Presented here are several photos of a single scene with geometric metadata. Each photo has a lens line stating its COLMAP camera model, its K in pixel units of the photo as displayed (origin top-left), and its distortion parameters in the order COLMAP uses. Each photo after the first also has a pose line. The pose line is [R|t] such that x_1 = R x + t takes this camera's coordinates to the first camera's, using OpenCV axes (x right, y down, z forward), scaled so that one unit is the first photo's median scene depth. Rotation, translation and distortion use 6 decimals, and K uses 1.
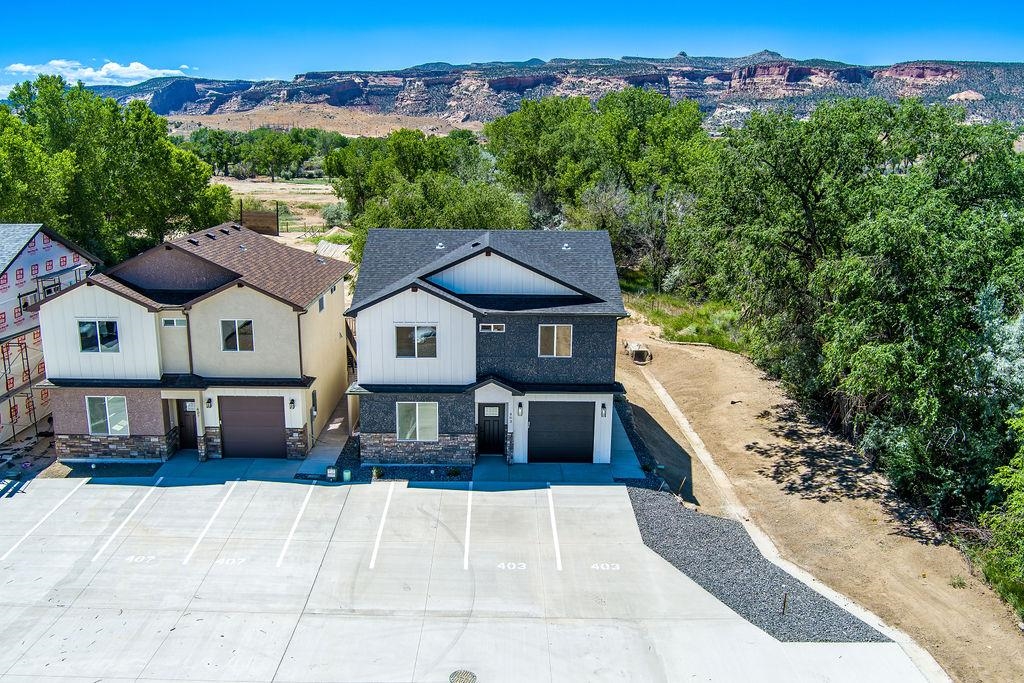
lens RADIAL K [[839.1, 0, 512.0], [0, 839.1, 341.5], [0, 0, 1]] dist [-0.070494, 0.002314]
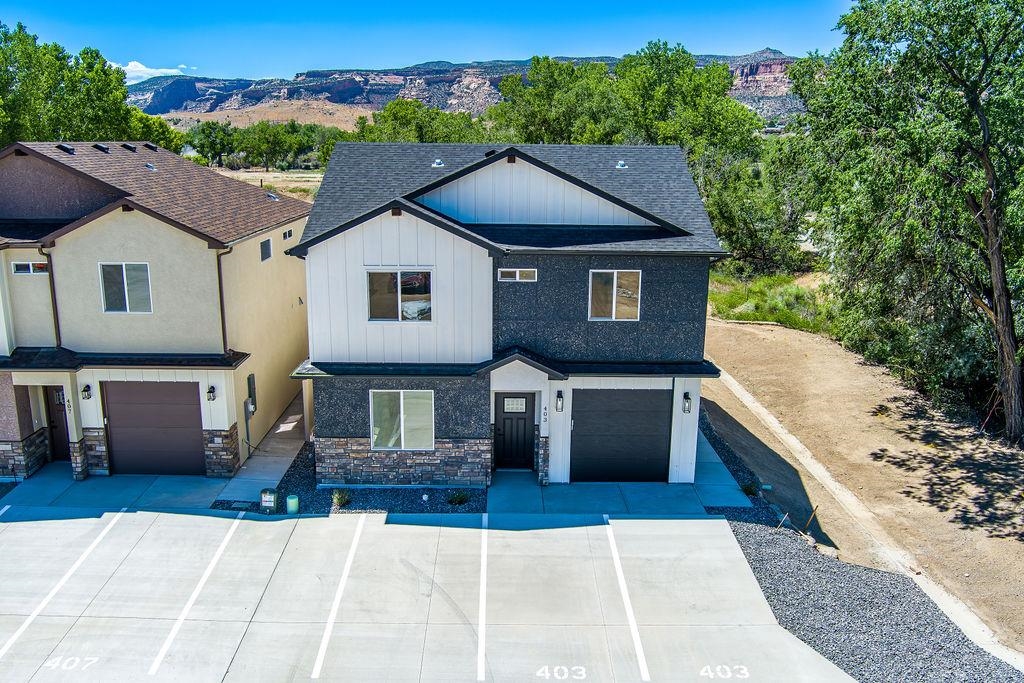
lens RADIAL K [[839.1, 0, 512.0], [0, 839.1, 341.5], [0, 0, 1]] dist [-0.070494, 0.002314]
pose [[0.999999, -0.000698, -0.001284, -0.026629], [0.000700, 0.999999, 0.000999, 0.033785], [0.001283, -0.001000, 0.999999, 0.348361]]
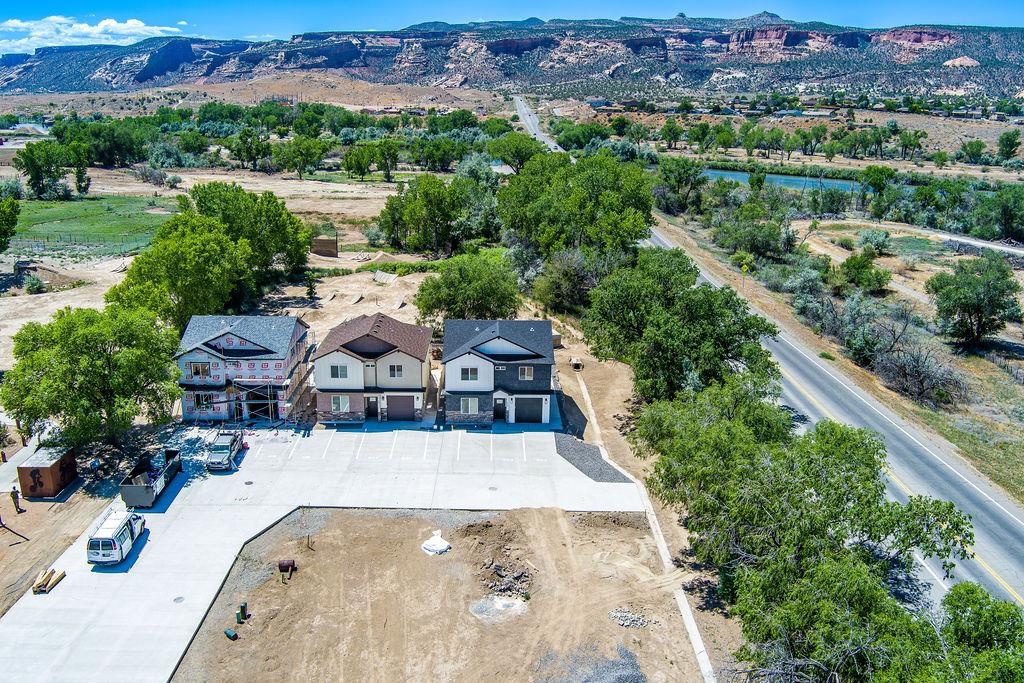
lens RADIAL K [[839.1, 0, 512.0], [0, 839.1, 341.5], [0, 0, 1]] dist [-0.070494, 0.002314]
pose [[0.999992, 0.002165, 0.003313, 0.002489], [-0.002318, 0.998903, 0.046769, -0.205632], [-0.003208, -0.046777, 0.998900, -1.425478]]
